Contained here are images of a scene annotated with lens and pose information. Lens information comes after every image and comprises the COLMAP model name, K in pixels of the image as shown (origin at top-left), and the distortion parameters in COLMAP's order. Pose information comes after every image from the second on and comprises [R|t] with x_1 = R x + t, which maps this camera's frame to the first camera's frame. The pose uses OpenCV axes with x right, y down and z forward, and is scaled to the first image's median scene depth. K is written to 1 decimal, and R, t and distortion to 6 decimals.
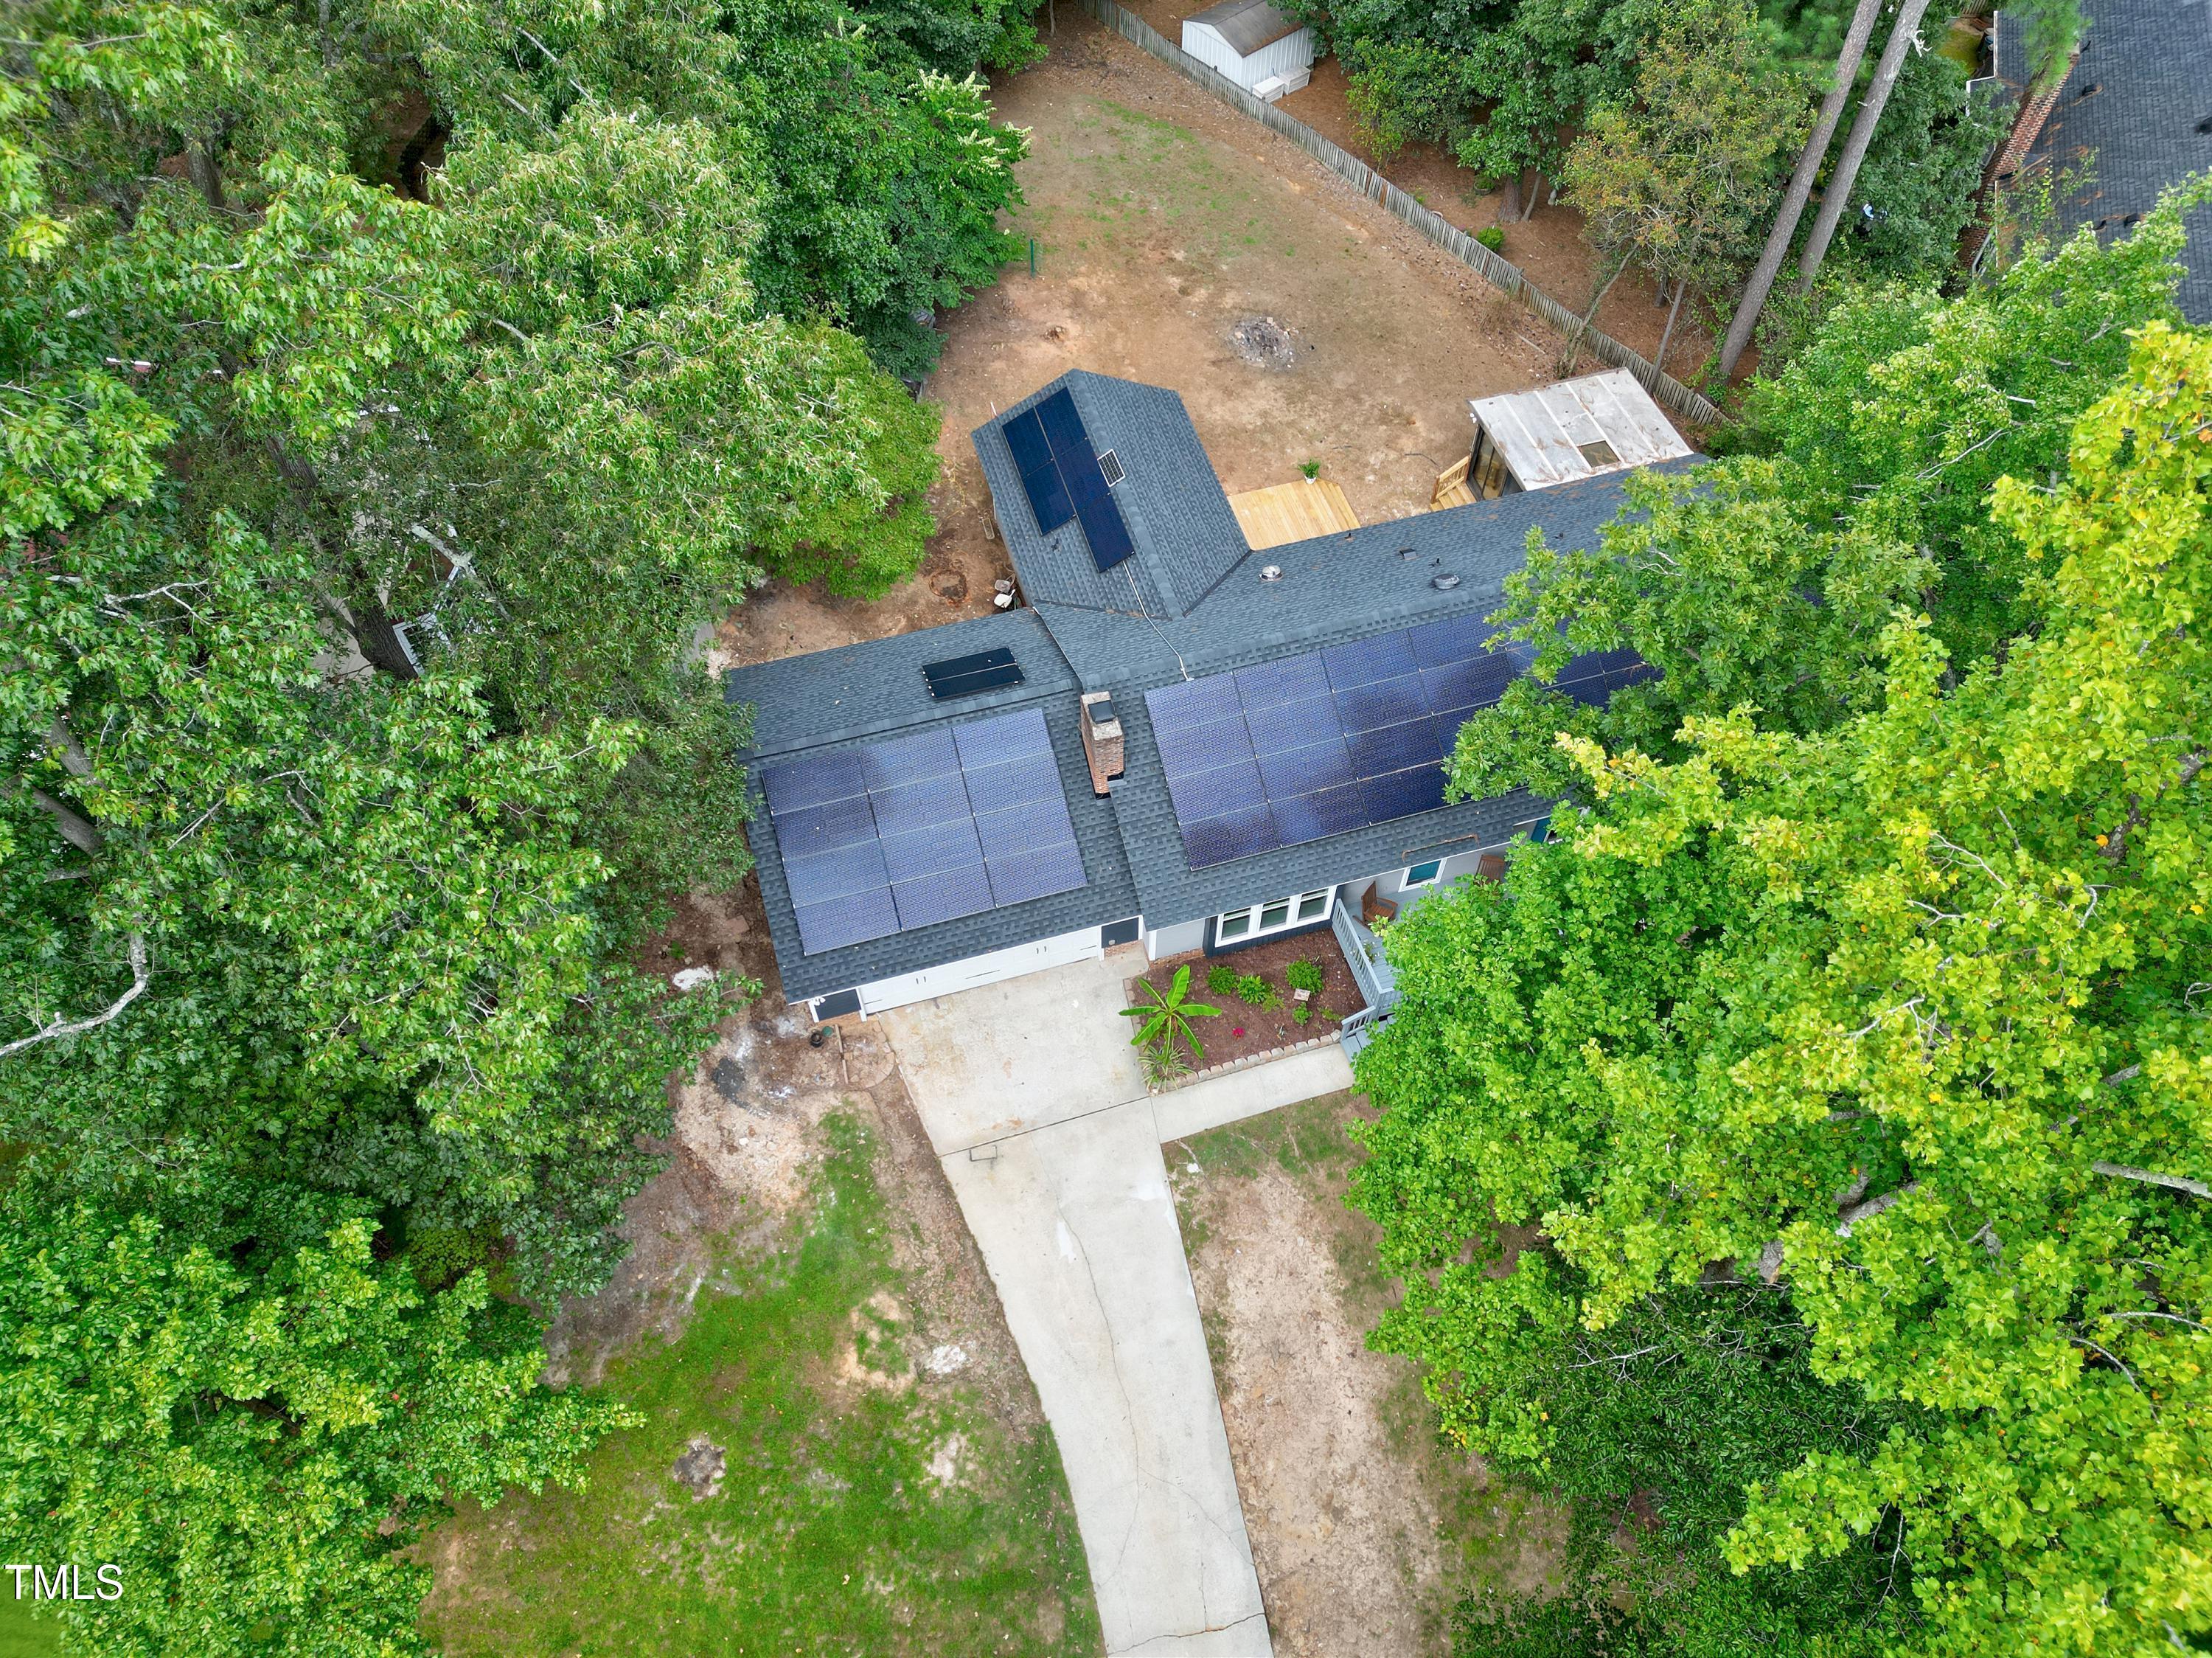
lens RADIAL K [[1550.9, 0, 1122.7], [0, 1550.9, 826.2], [0, 0, 1]] dist [0.070189, -0.079429]
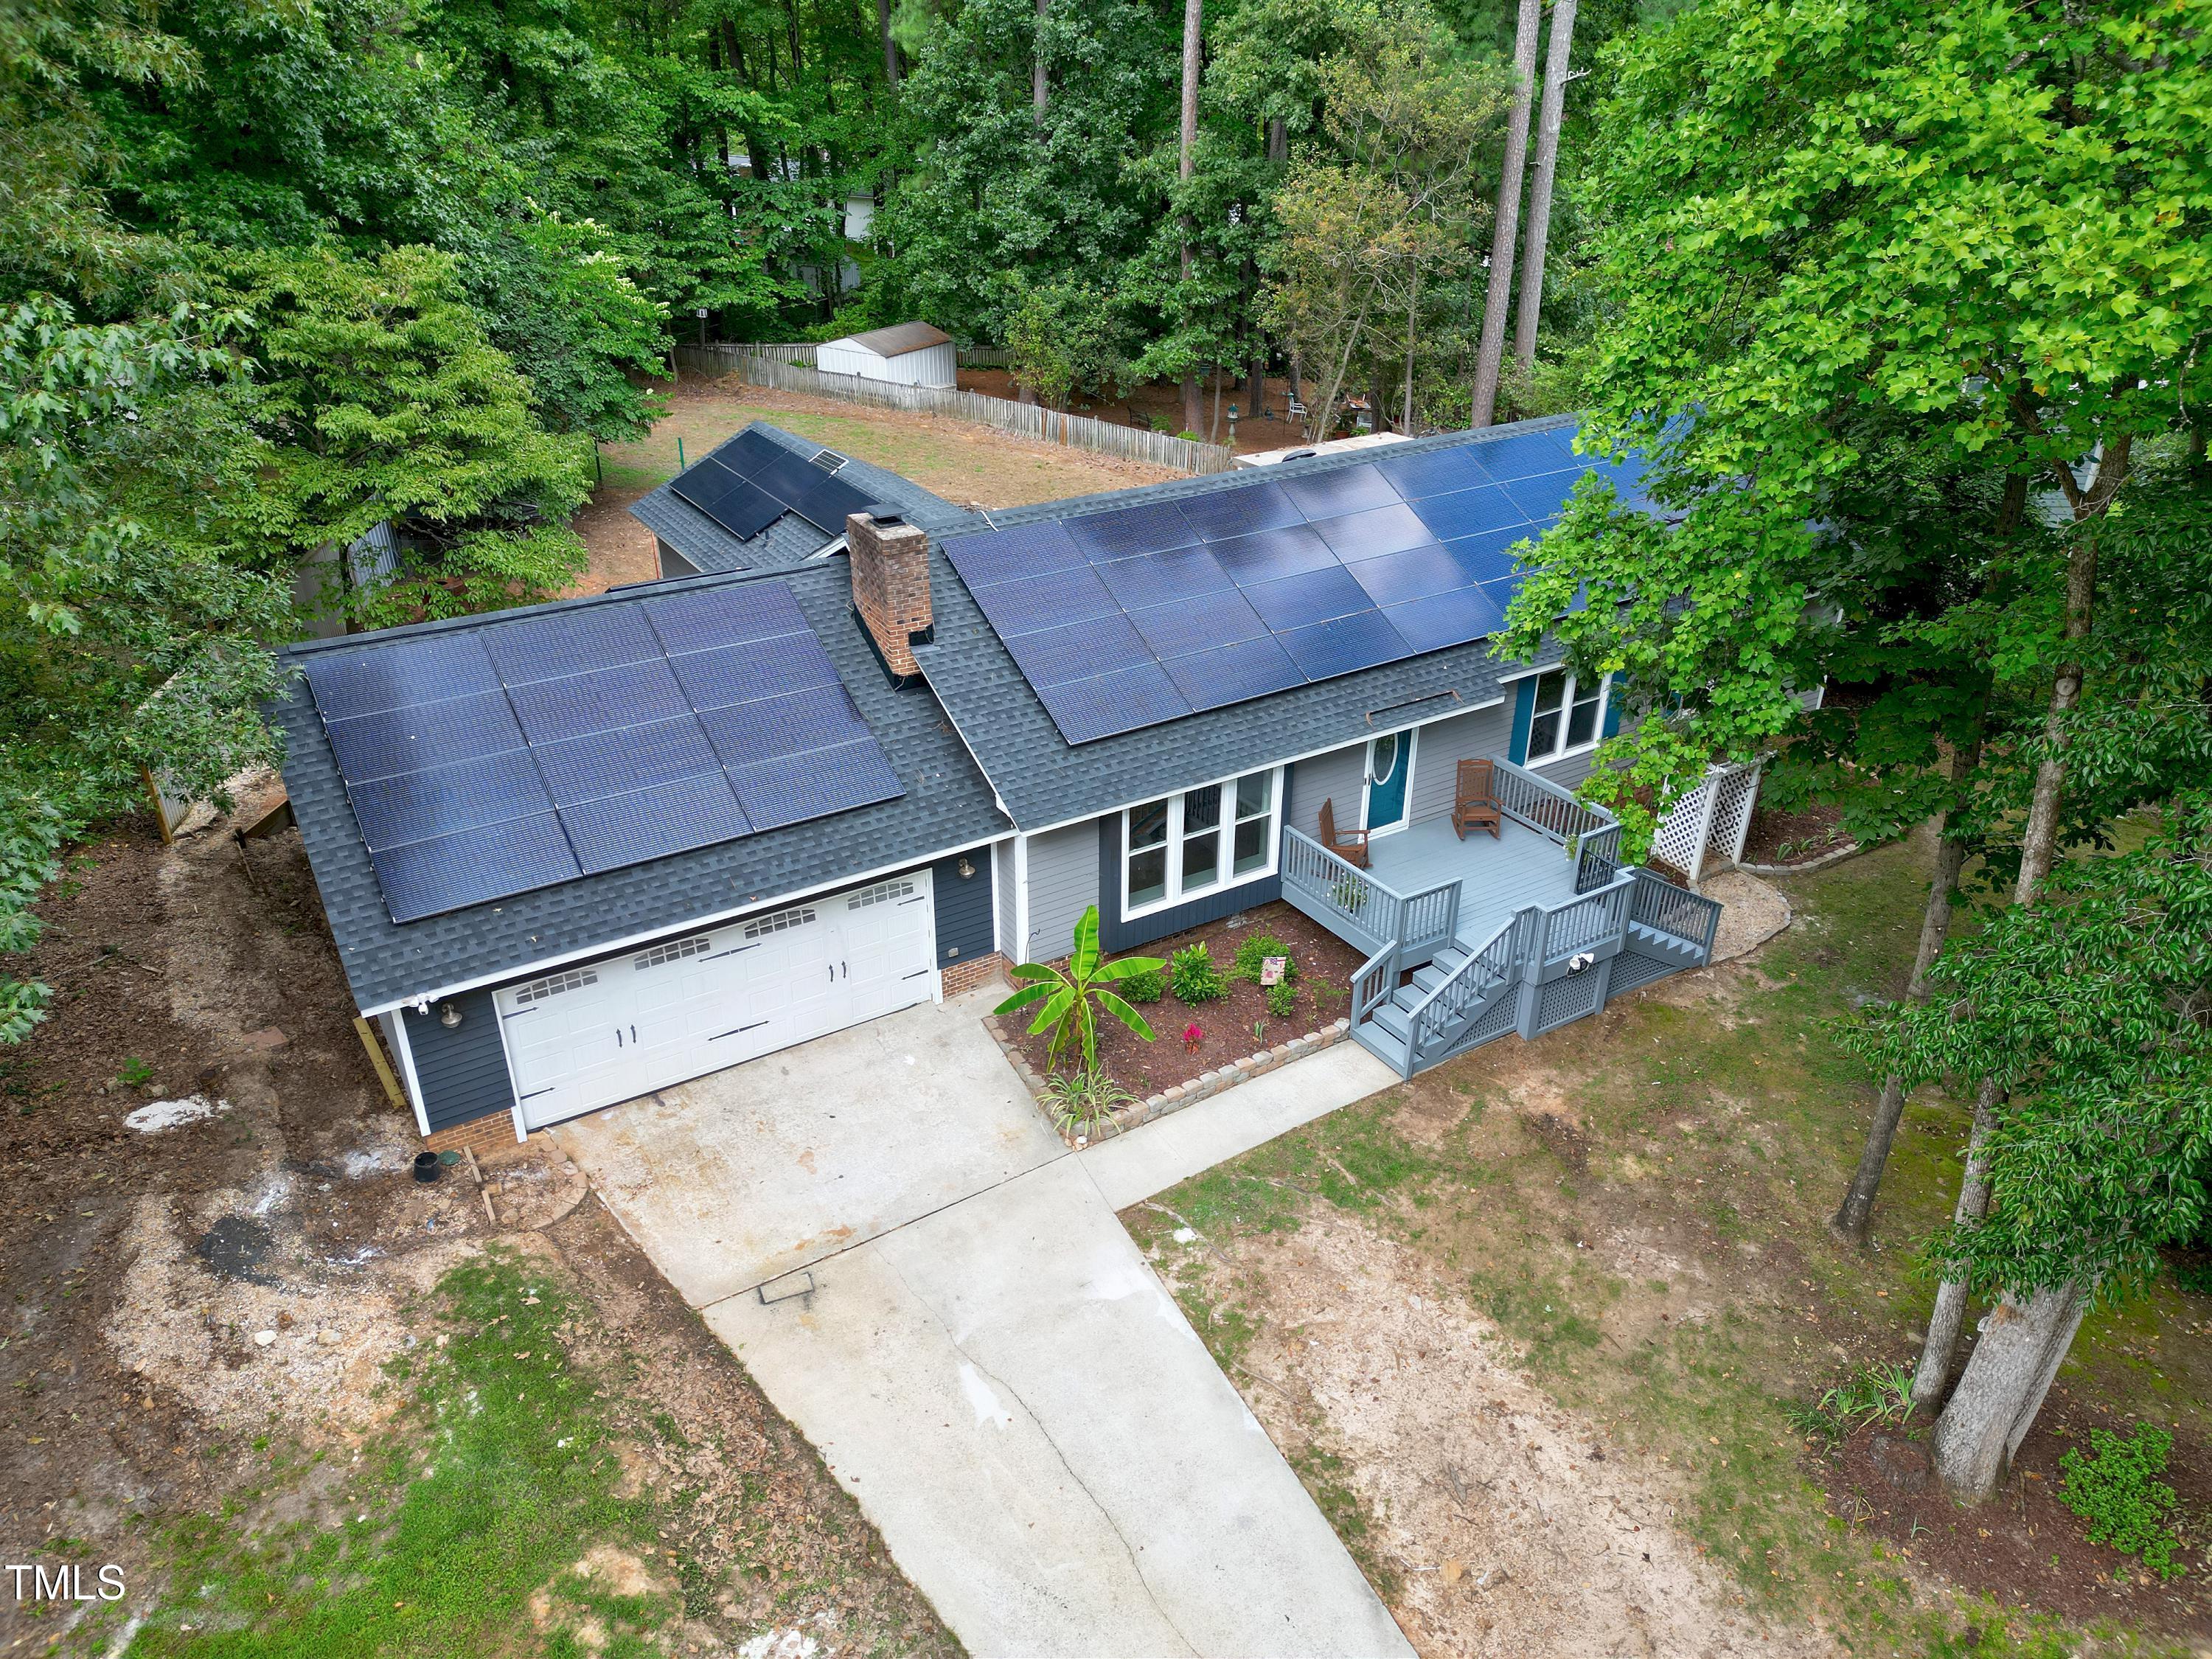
lens RADIAL K [[1550.7, 0, 1122.7], [0, 1550.7, 826.7], [0, 0, 1]] dist [0.070189, -0.079429]
pose [[0.960350, -0.125741, 0.248832, -0.092676], [0.226148, 0.873306, -0.431502, 0.326280], [-0.163049, 0.470665, 0.867115, 0.469549]]
